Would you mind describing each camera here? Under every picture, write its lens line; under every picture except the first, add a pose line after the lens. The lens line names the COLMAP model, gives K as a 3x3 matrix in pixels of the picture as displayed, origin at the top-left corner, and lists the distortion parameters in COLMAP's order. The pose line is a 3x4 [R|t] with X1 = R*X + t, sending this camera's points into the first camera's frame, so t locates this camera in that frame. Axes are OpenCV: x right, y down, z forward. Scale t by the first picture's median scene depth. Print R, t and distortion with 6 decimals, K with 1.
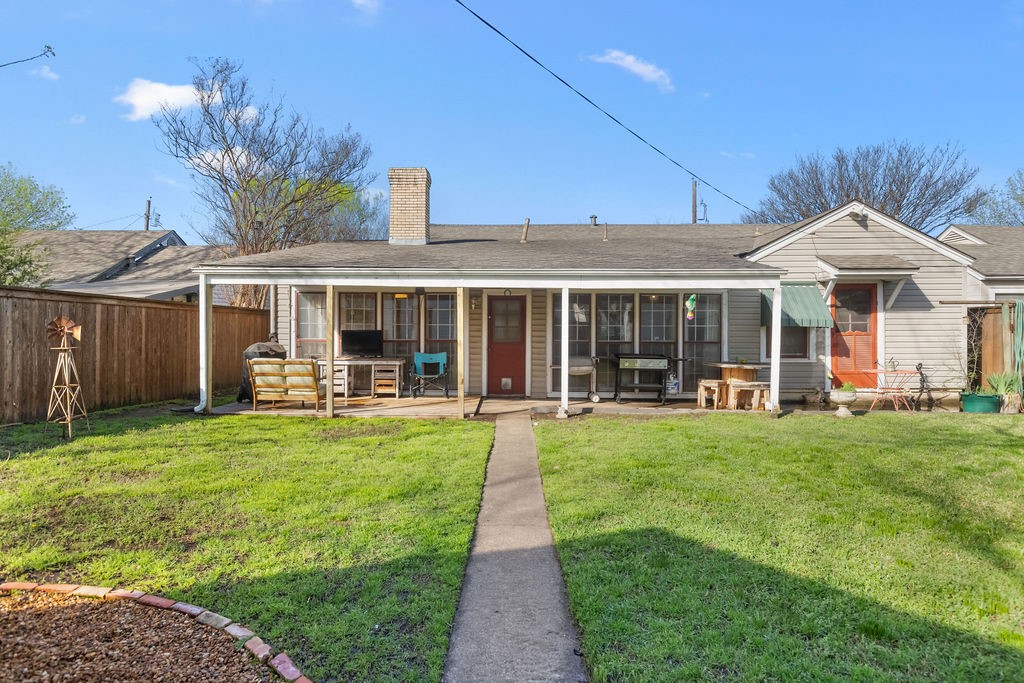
lens RADIAL K [[618.5, 0, 503.1], [0, 618.5, 326.5], [0, 0, 1]] dist [-0.003579, 0.002177]
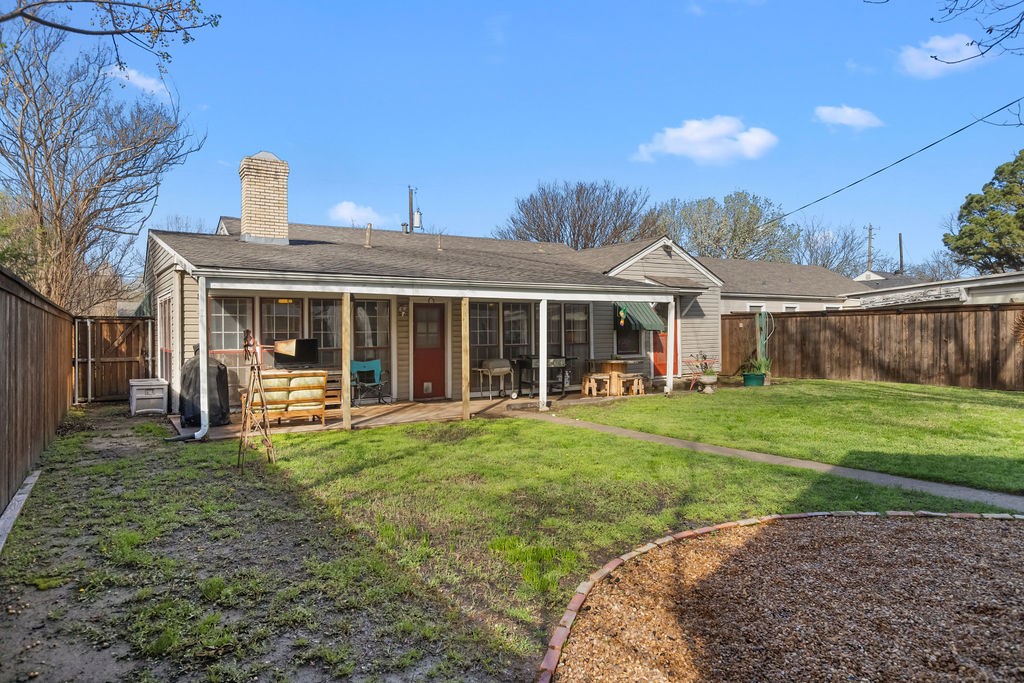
lens RADIAL K [[655.2, 0, 515.7], [0, 655.2, 329.4], [0, 0, 1]] dist [0.029699, 0.000285]
pose [[0.824816, -0.010552, 0.565302, -0.512903], [0.011165, 0.999935, 0.002373, -0.007258], [-0.565291, 0.004355, 0.824880, 0.004107]]
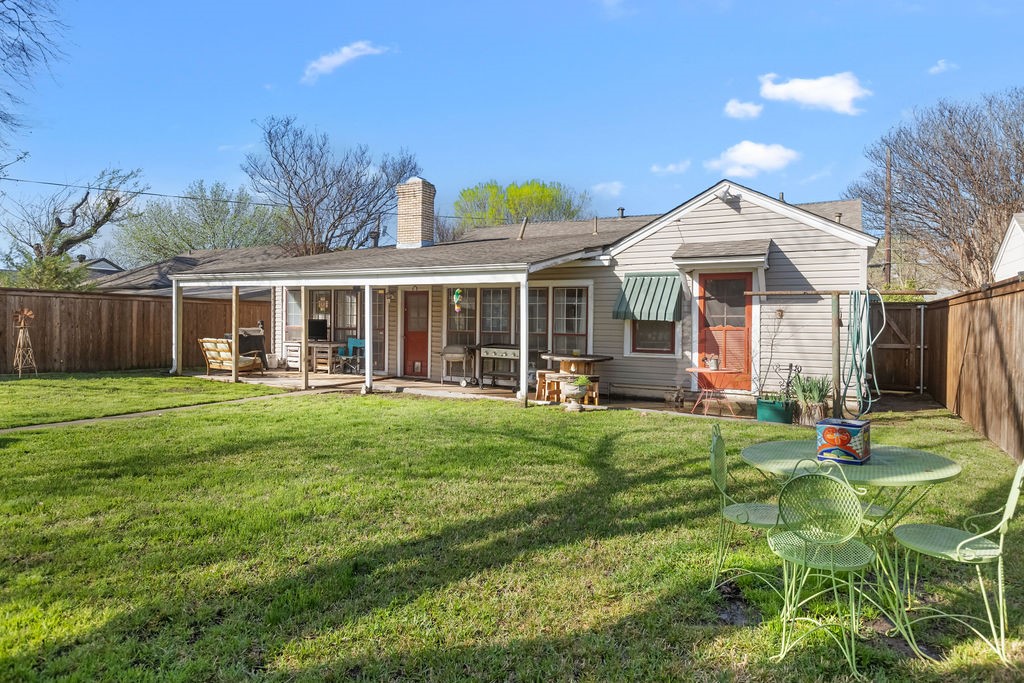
lens RADIAL K [[618.5, 0, 502.9], [0, 618.5, 320.1], [0, 0, 1]] dist [-0.003579, 0.002177]
pose [[0.885353, 0.009210, -0.464829, 0.705208], [-0.008663, 0.999957, 0.003312, -0.000838], [0.464839, 0.001094, 0.885394, 0.050634]]
